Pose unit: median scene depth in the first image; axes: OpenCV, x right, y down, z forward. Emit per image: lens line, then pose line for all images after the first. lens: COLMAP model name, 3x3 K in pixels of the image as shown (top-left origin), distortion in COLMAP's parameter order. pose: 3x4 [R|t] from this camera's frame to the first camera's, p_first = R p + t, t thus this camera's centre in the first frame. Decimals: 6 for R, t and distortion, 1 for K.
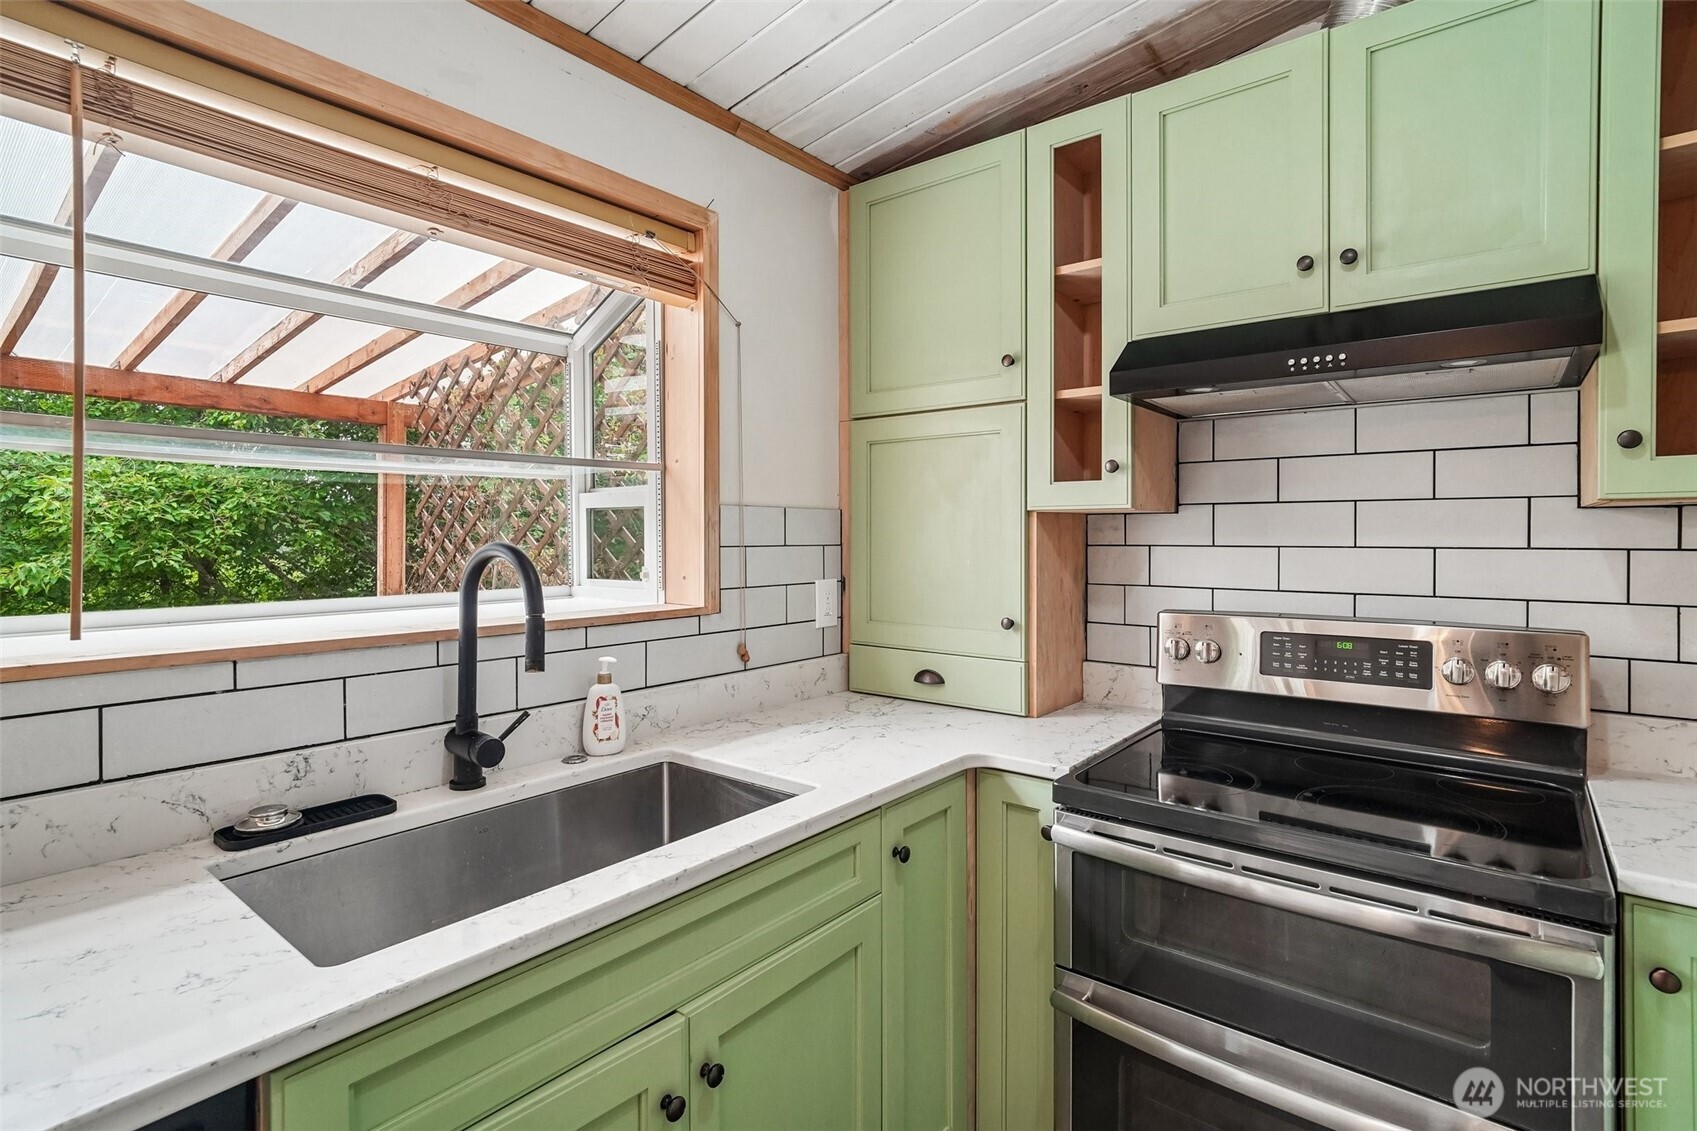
lens RADIAL K [[817.6, 0, 849.1], [0, 817.6, 553.3], [0, 0, 1]] dist [-0.009851, 0.001820]
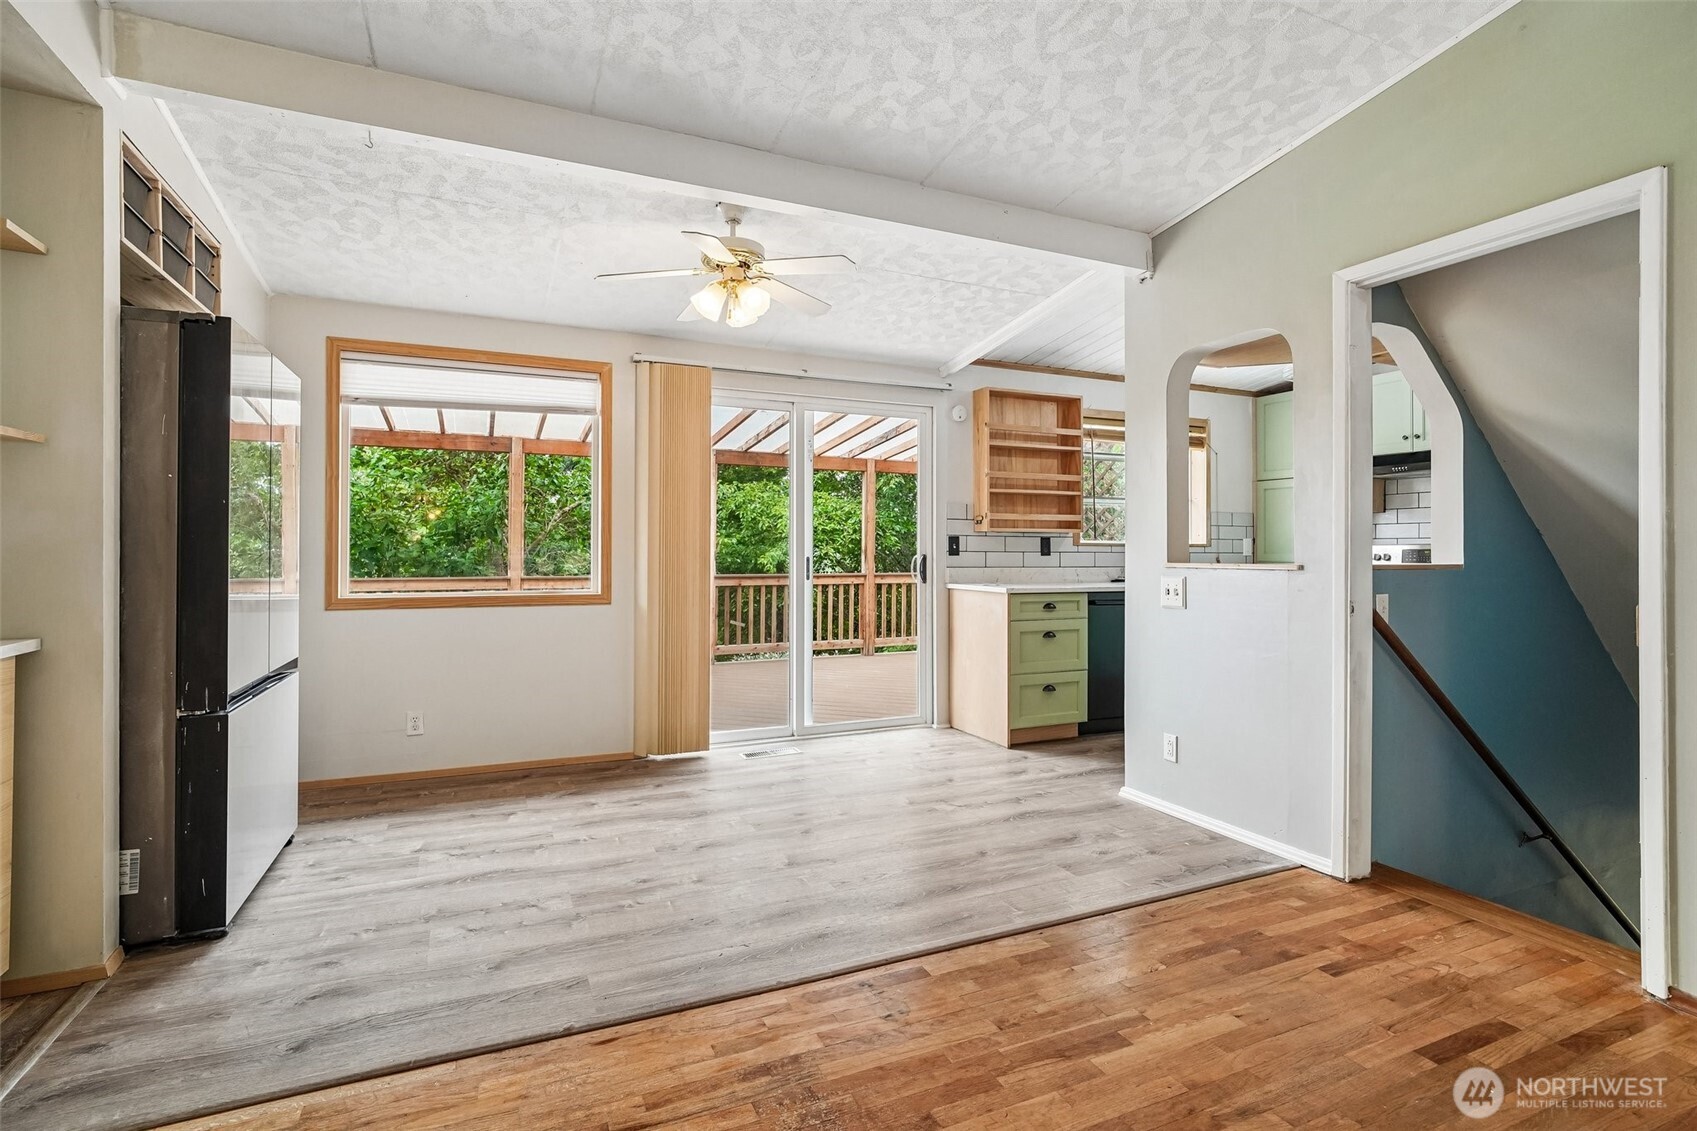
lens RADIAL K [[817.6, 0, 854.4], [0, 817.6, 550.0], [0, 0, 1]] dist [-0.009851, 0.001820]
pose [[0.896503, 0.001377, -0.443036, 0.005124], [-0.011778, 0.999716, -0.020727, 0.208401], [0.442882, 0.023800, 0.896264, -3.029884]]
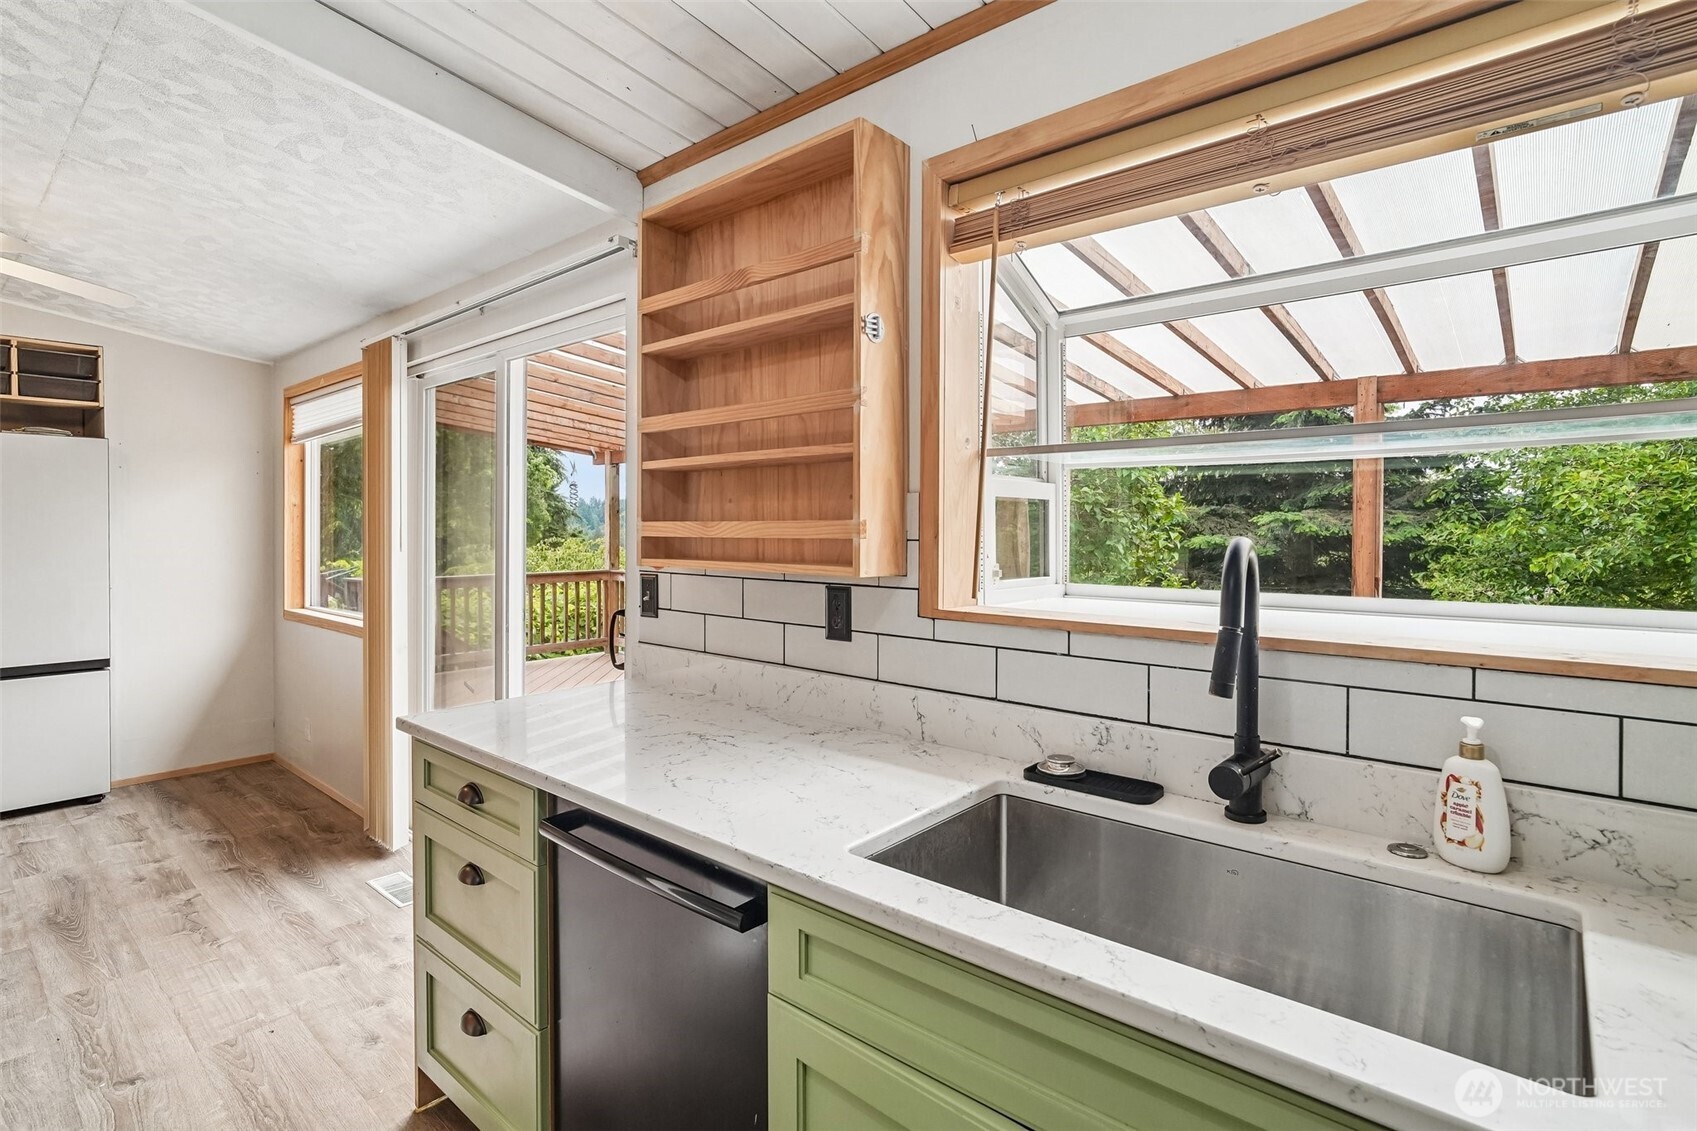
lens RADIAL K [[817.6, 0, 852.8], [0, 817.6, 531.8], [0, 0, 1]] dist [-0.009851, 0.001820]
pose [[-0.026766, 0.005631, -0.999626, 0.361559], [-0.021463, 0.999750, 0.006207, -0.012911], [0.999411, 0.021621, -0.026638, 0.532296]]
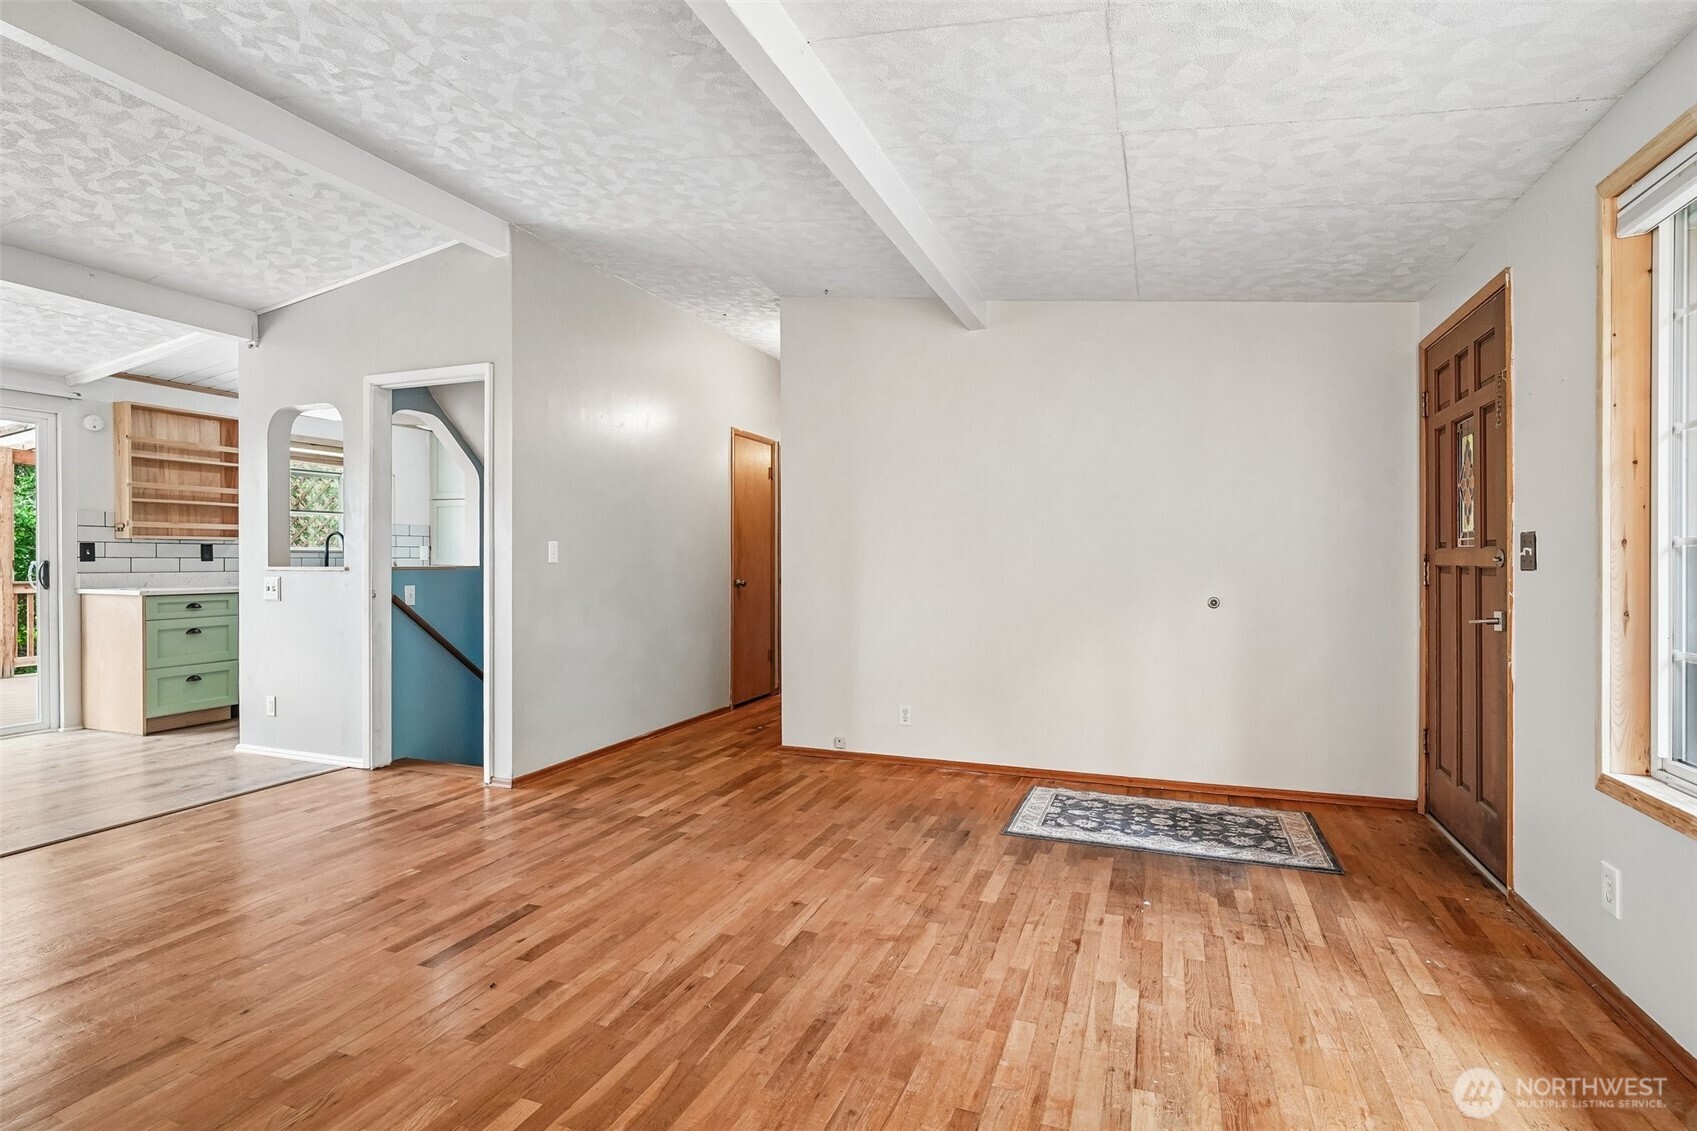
lens RADIAL K [[817.6, 0, 852.4], [0, 817.6, 562.1], [0, 0, 1]] dist [-0.009851, 0.001820]
pose [[0.948070, 0.000271, 0.318062, 0.840367], [0.004370, 0.999894, -0.013876, 0.221044], [-0.318032, 0.014545, 0.947968, -4.088489]]
